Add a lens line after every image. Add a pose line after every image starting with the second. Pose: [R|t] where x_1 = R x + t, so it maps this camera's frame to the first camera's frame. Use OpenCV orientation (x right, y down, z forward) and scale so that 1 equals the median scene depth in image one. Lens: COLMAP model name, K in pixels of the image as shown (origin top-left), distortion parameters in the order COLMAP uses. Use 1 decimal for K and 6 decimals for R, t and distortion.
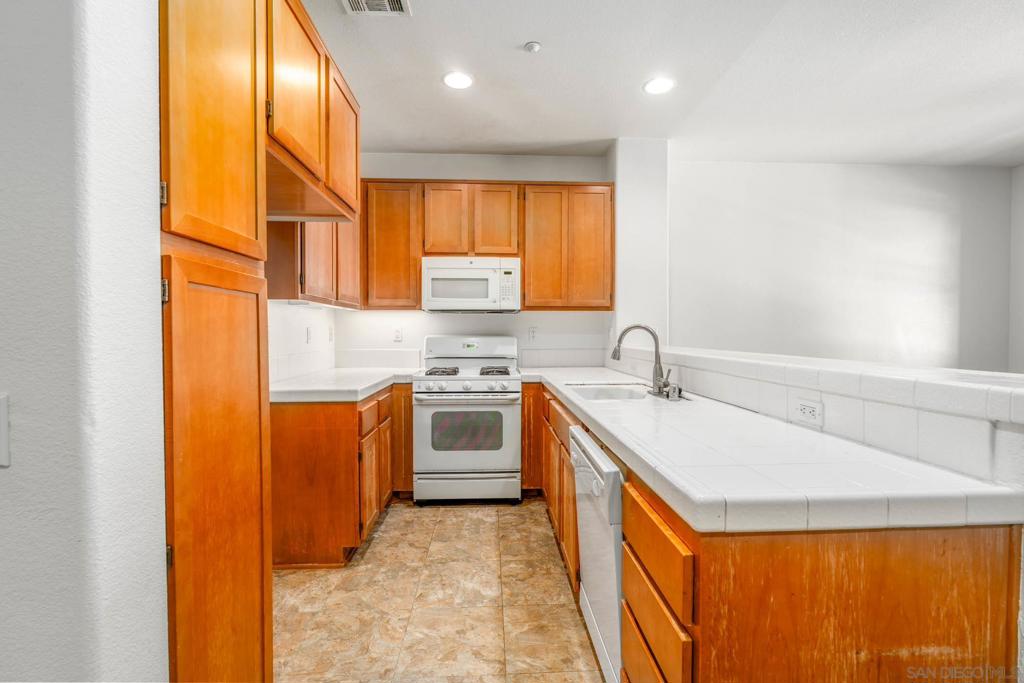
lens RADIAL K [[445.6, 0, 514.8], [0, 445.6, 341.5], [0, 0, 1]] dist [-0.002129, 0.000150]
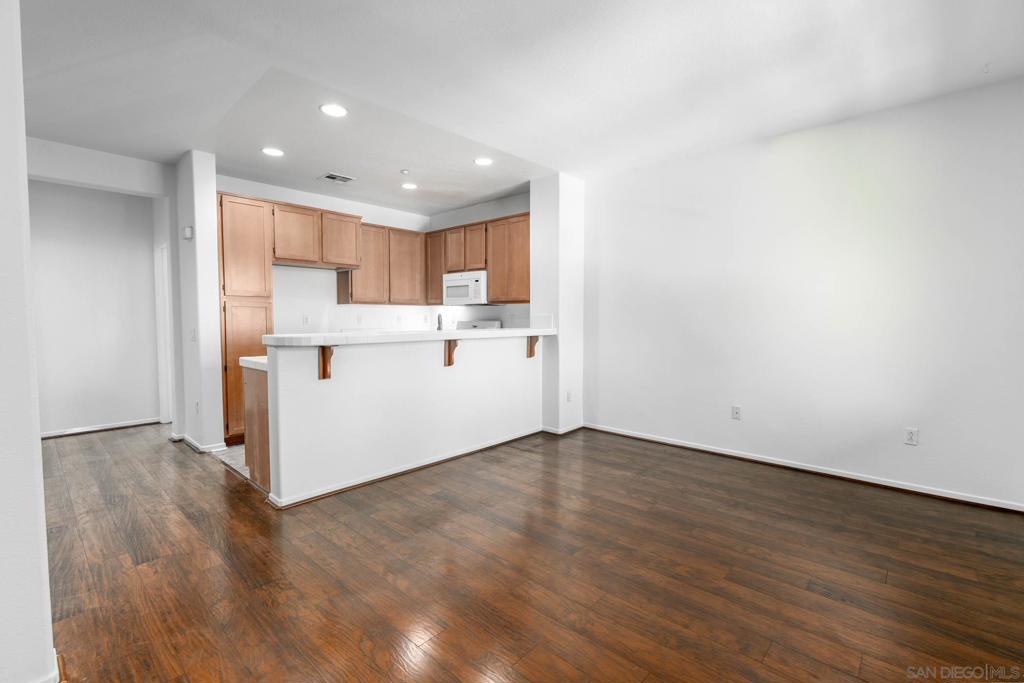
lens RADIAL K [[453.6, 0, 512.0], [0, 453.6, 341.5], [0, 0, 1]] dist [-0.001801, -0.000389]
pose [[0.700563, 0.040553, -0.712437, 1.319125], [-0.016957, 0.999048, 0.040192, -0.005053], [0.713389, -0.016077, 0.700584, -0.053865]]
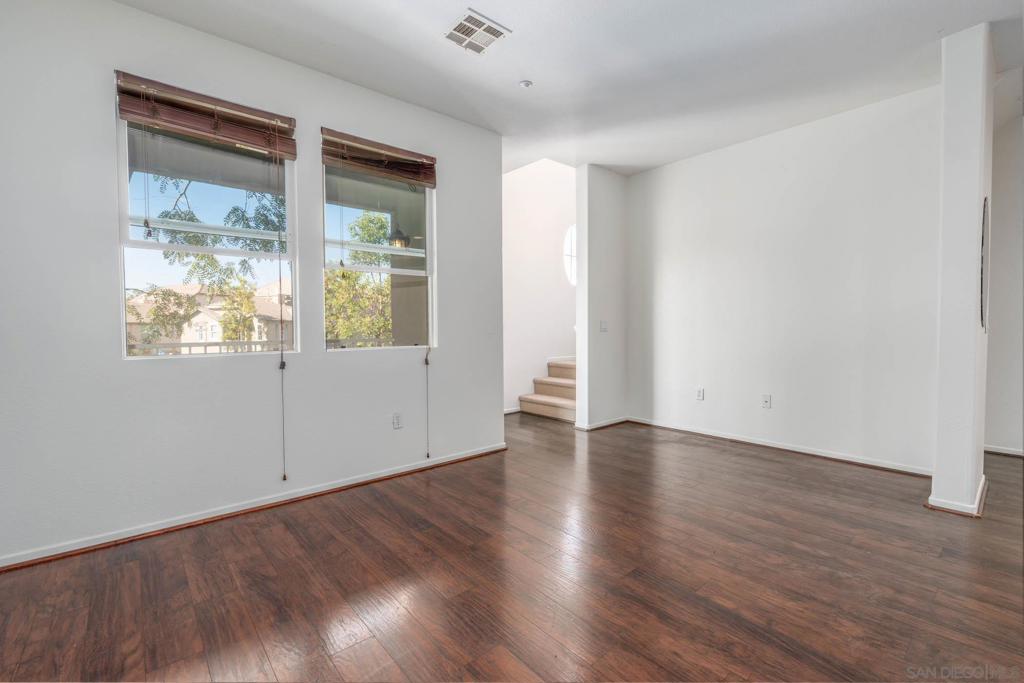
lens RADIAL K [[445.6, 0, 514.8], [0, 445.6, 341.5], [0, 0, 1]] dist [-0.002129, 0.000150]
pose [[-0.620640, -0.018805, 0.783870, 0.496915], [0.024658, 0.998750, 0.043484, 0.024280], [-0.783708, 0.046316, -0.619401, 1.035983]]
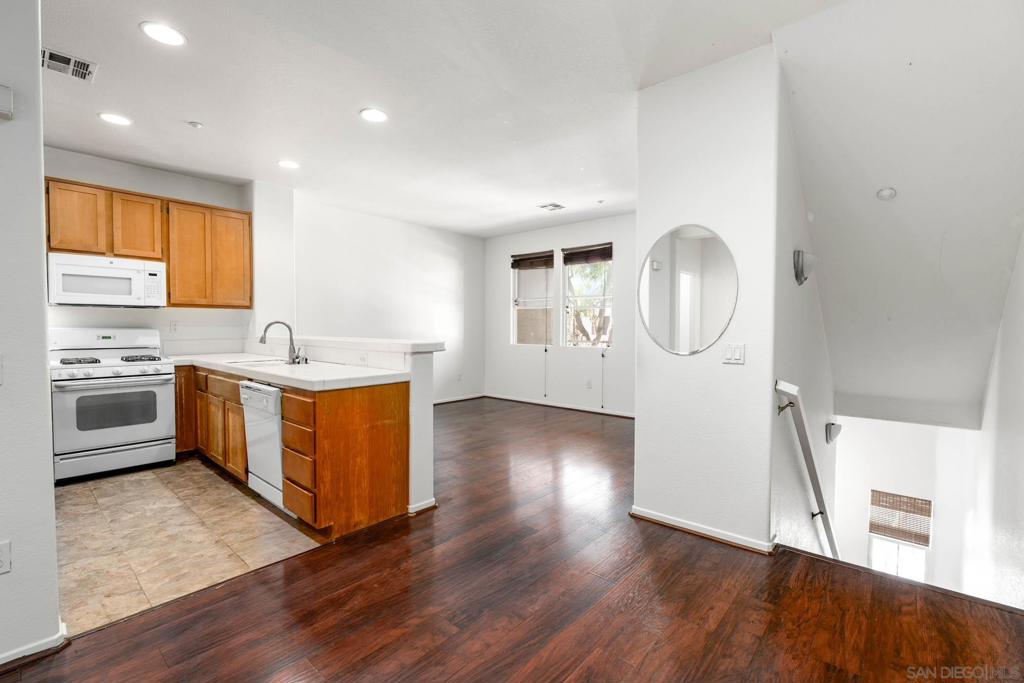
lens RADIAL K [[453.6, 0, 512.0], [0, 453.6, 341.5], [0, 0, 1]] dist [-0.001801, -0.000389]
pose [[0.704122, -0.020458, 0.709784, -0.213091], [0.010540, 0.999776, 0.018361, 0.010877], [-0.710001, -0.005447, 0.704180, -0.545387]]
